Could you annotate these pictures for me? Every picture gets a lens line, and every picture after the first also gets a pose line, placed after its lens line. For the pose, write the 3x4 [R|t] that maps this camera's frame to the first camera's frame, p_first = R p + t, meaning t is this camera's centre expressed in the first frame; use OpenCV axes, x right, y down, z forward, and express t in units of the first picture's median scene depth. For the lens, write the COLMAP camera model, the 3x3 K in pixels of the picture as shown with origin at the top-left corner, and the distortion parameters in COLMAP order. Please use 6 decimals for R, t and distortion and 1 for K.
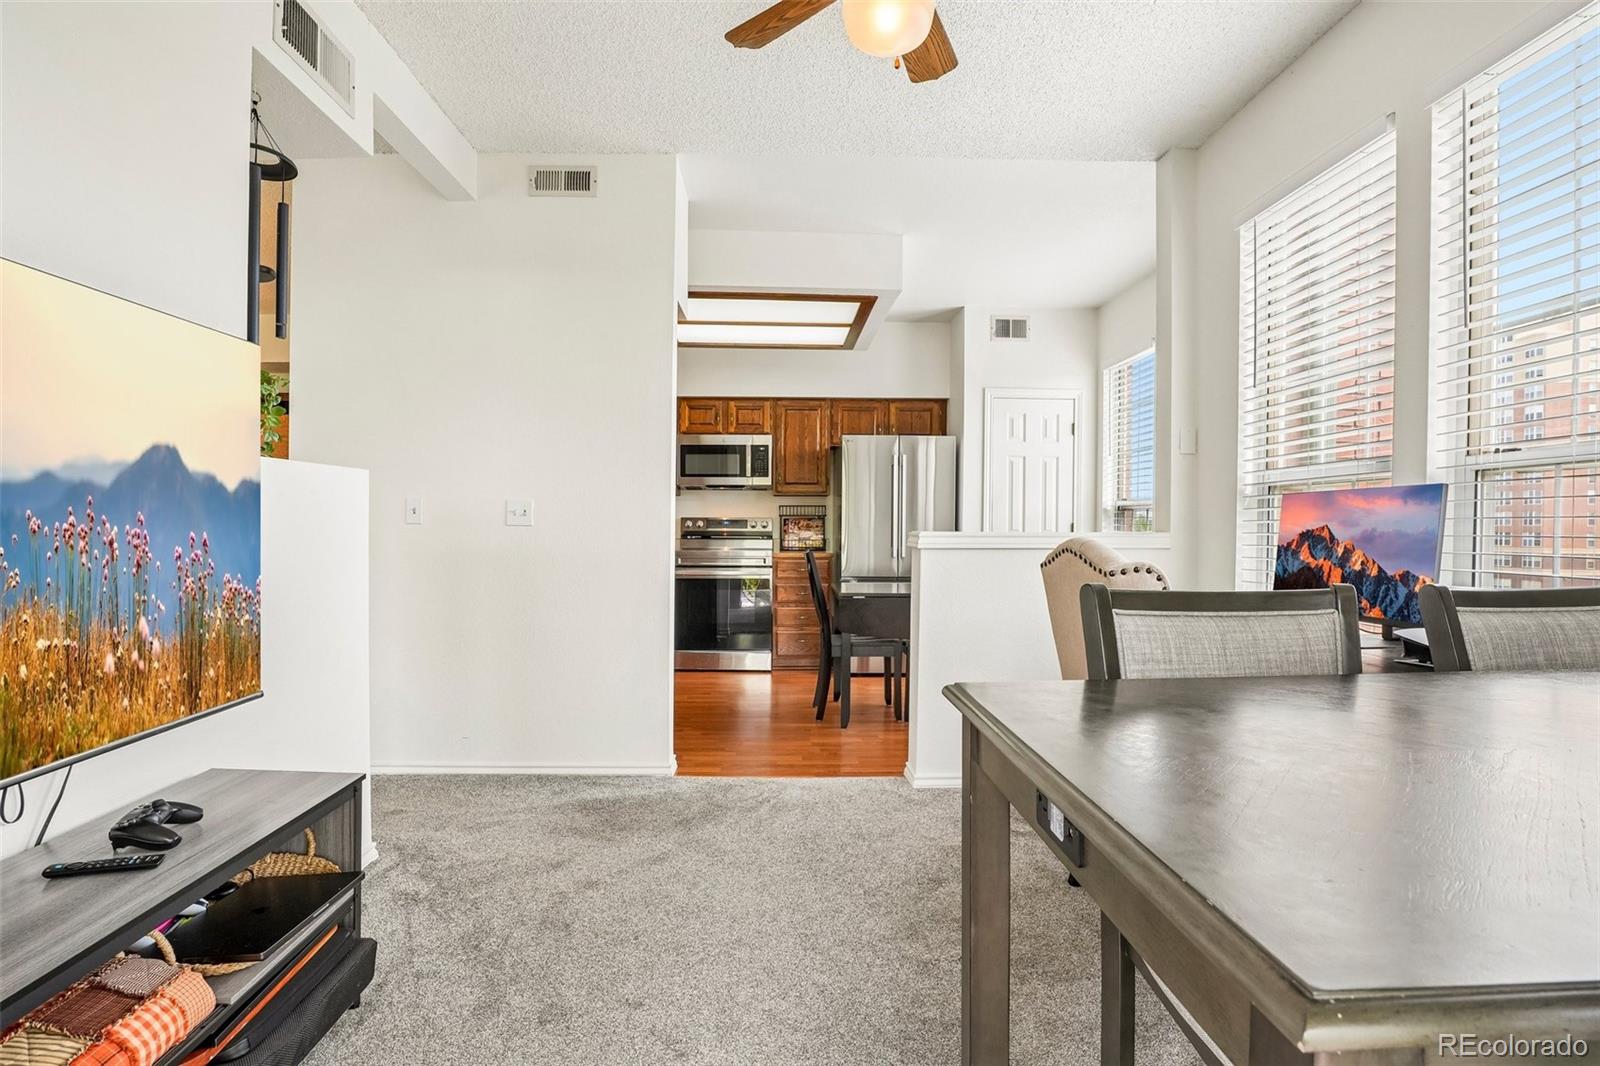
lens RADIAL K [[824.5, 0, 797.0], [0, 824.5, 535.9], [0, 0, 1]] dist [-0.040741, 0.012495]
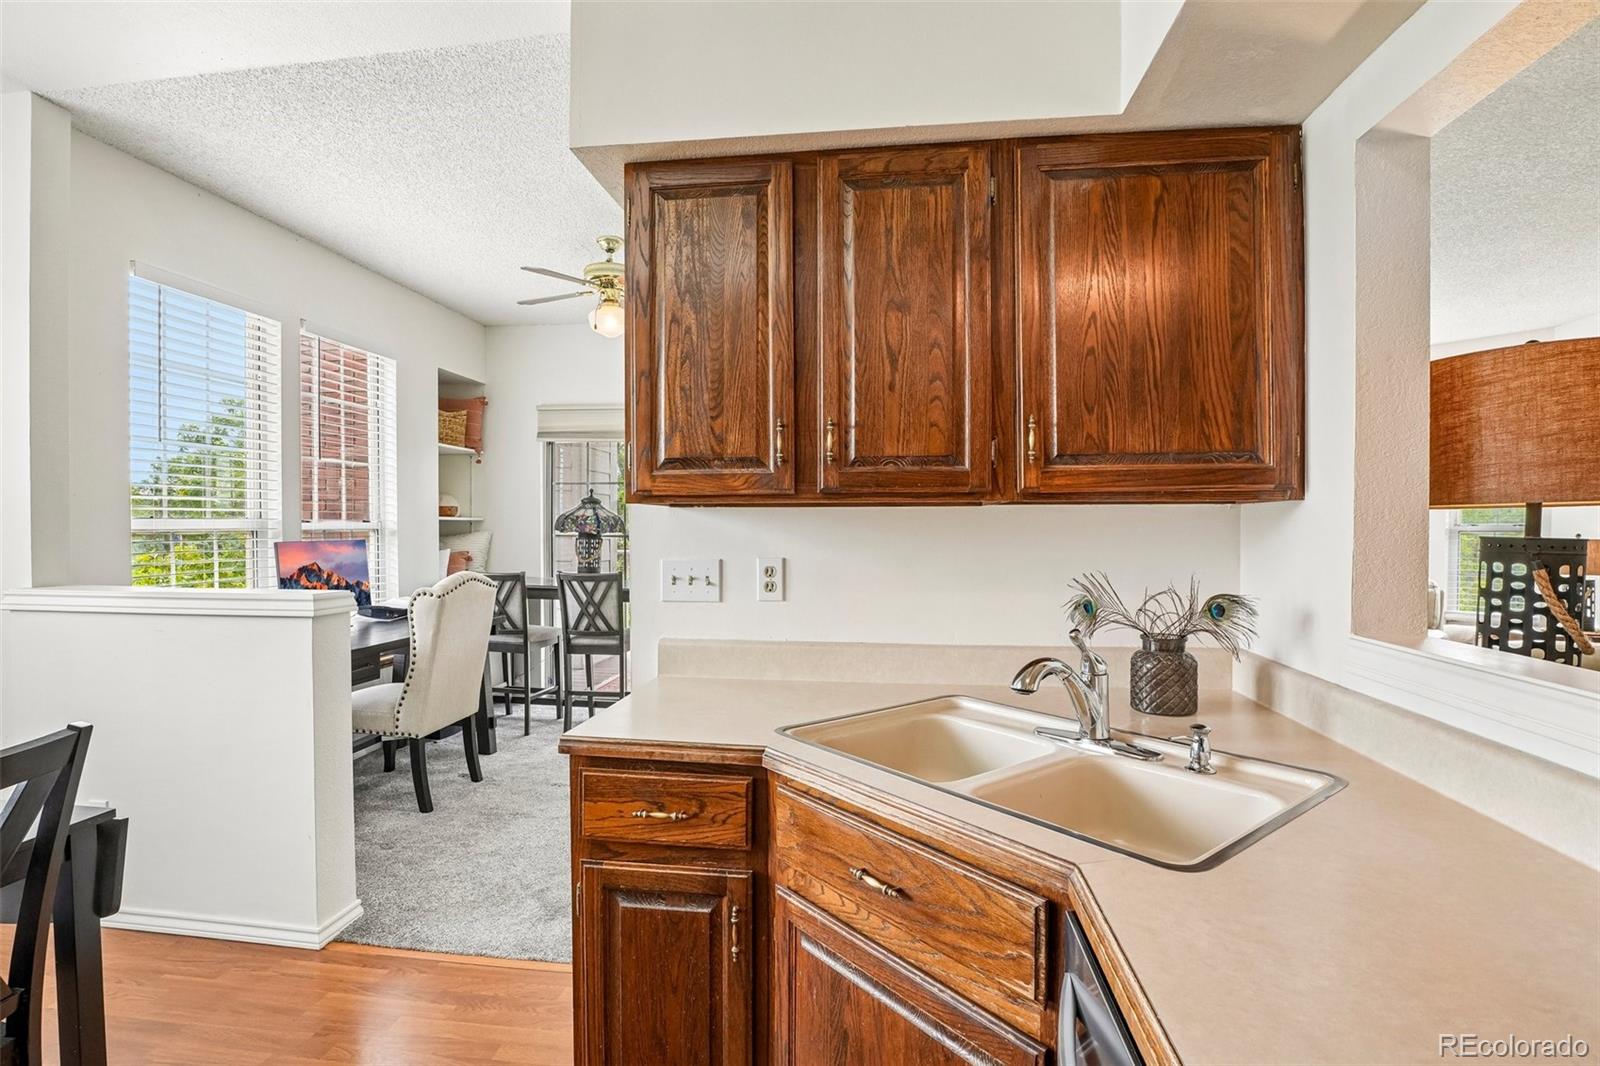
lens RADIAL K [[789.7, 0, 799.6], [0, 789.7, 538.6], [0, 0, 1]] dist [-0.046351, 0.011121]
pose [[-0.990964, -0.010766, 0.133693, -0.212008], [-0.006753, 0.999514, 0.030437, -0.044564], [-0.133955, 0.029259, -0.990555, 0.931565]]
